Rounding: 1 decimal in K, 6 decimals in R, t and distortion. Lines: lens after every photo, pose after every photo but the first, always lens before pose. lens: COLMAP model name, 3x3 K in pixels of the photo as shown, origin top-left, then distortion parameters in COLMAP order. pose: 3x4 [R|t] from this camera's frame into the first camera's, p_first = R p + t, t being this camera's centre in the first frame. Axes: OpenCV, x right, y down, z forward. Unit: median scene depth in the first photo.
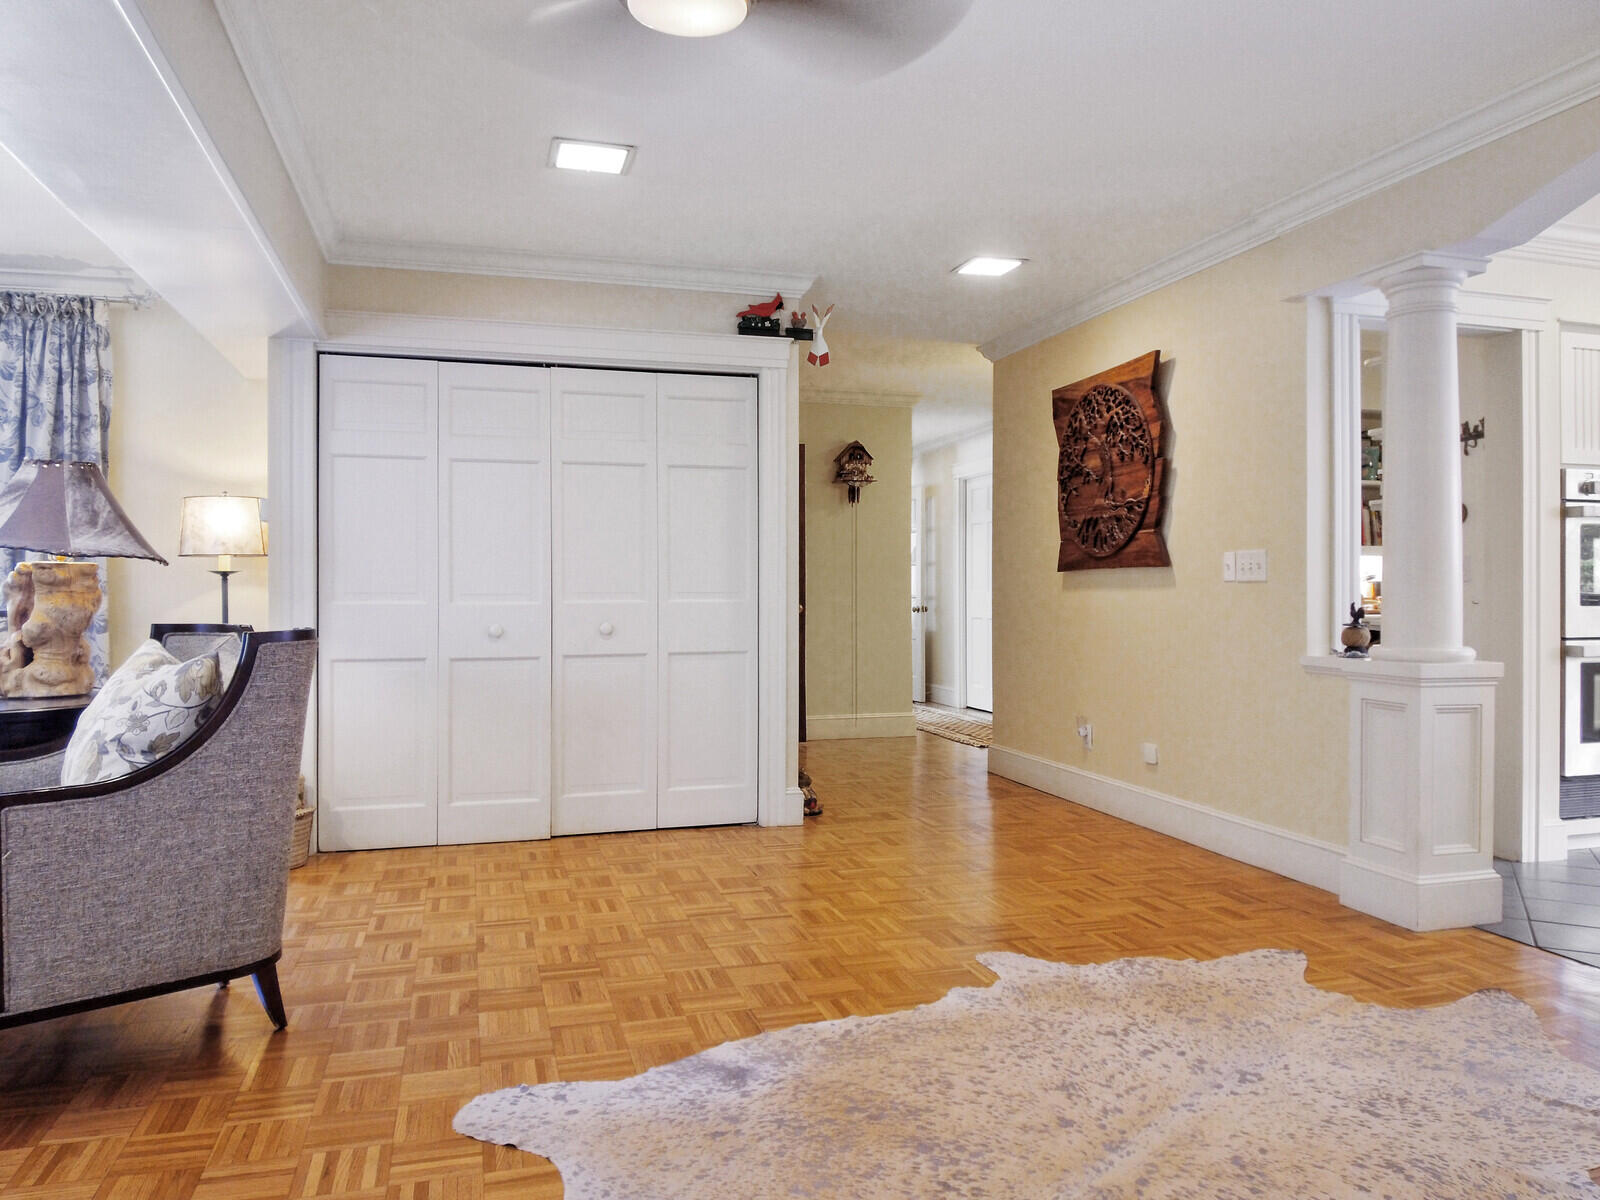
lens RADIAL K [[1129.9, 0, 794.0], [0, 1129.9, 598.3], [0, 0, 1]] dist [0.039913, -0.070459]
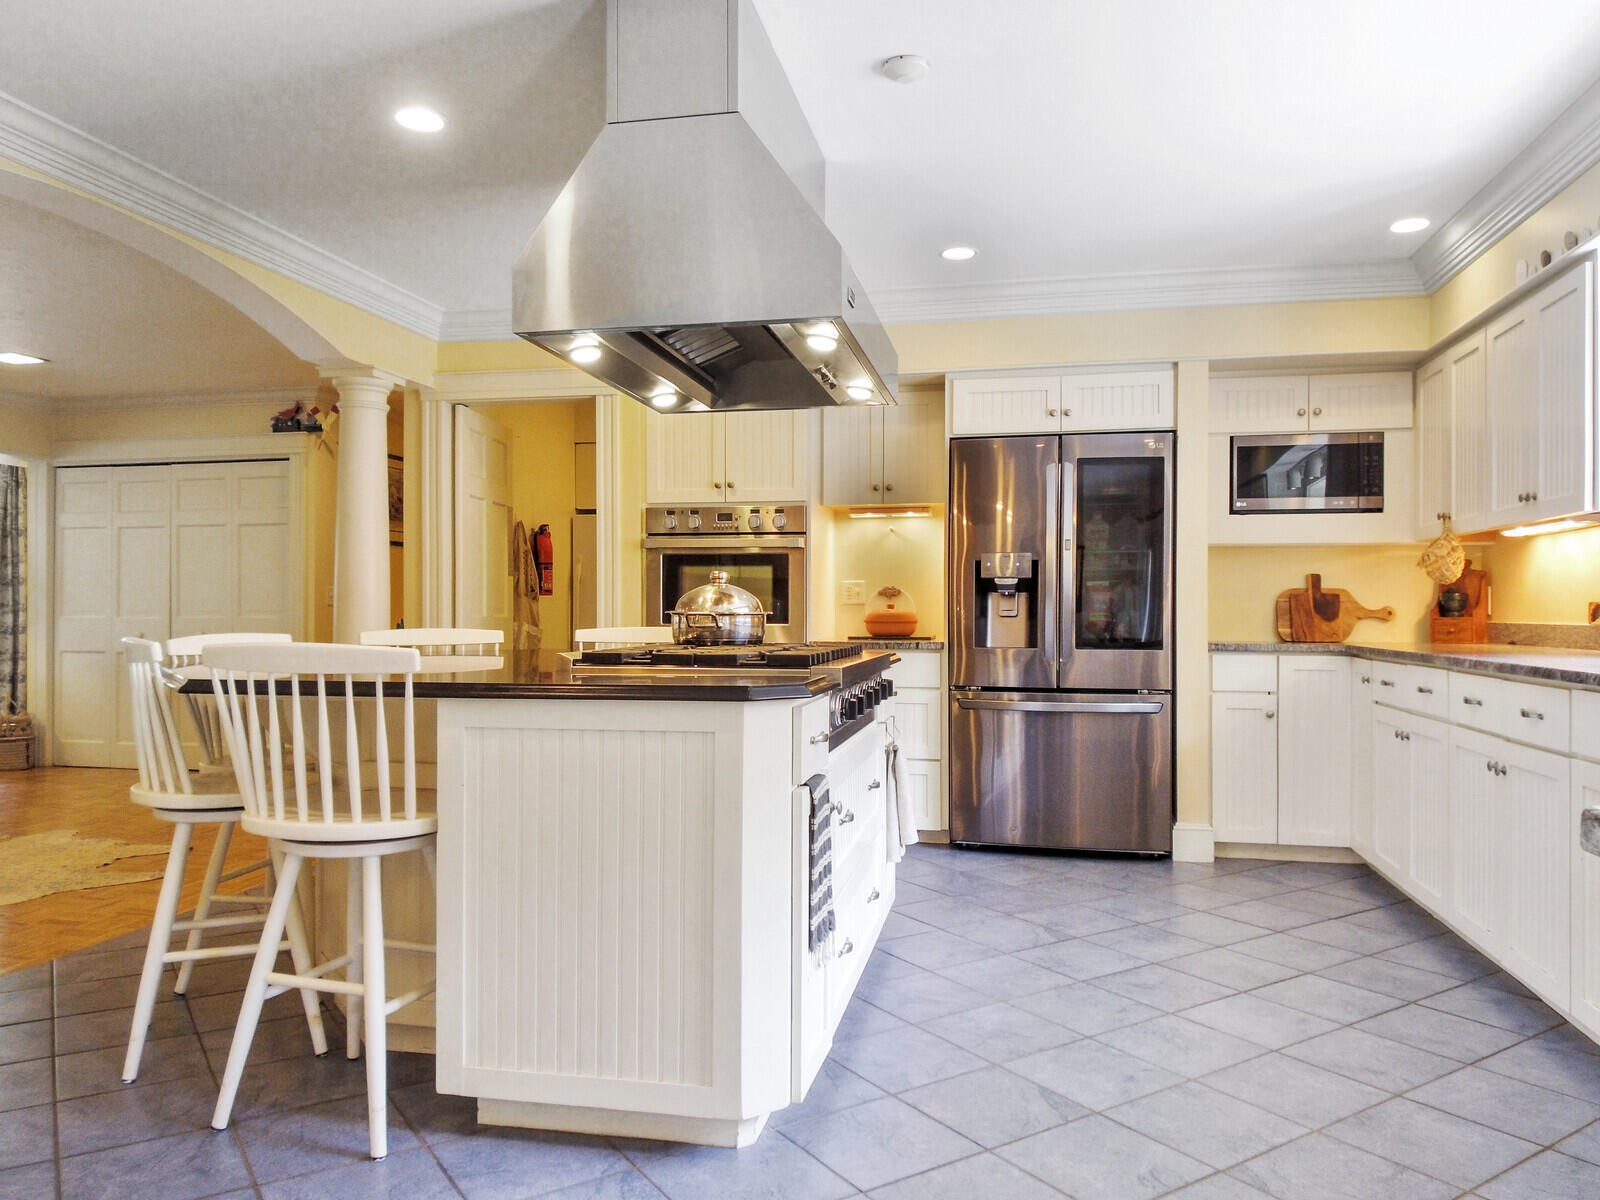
lens RADIAL K [[1129.9, 0, 803.4], [0, 1129.9, 614.8], [0, 0, 1]] dist [0.039913, -0.070459]
pose [[0.885660, 0.004098, -0.464316, 1.886980], [-0.005192, 0.999986, -0.001078, -0.004521], [0.464305, 0.003366, 0.885669, 0.047049]]
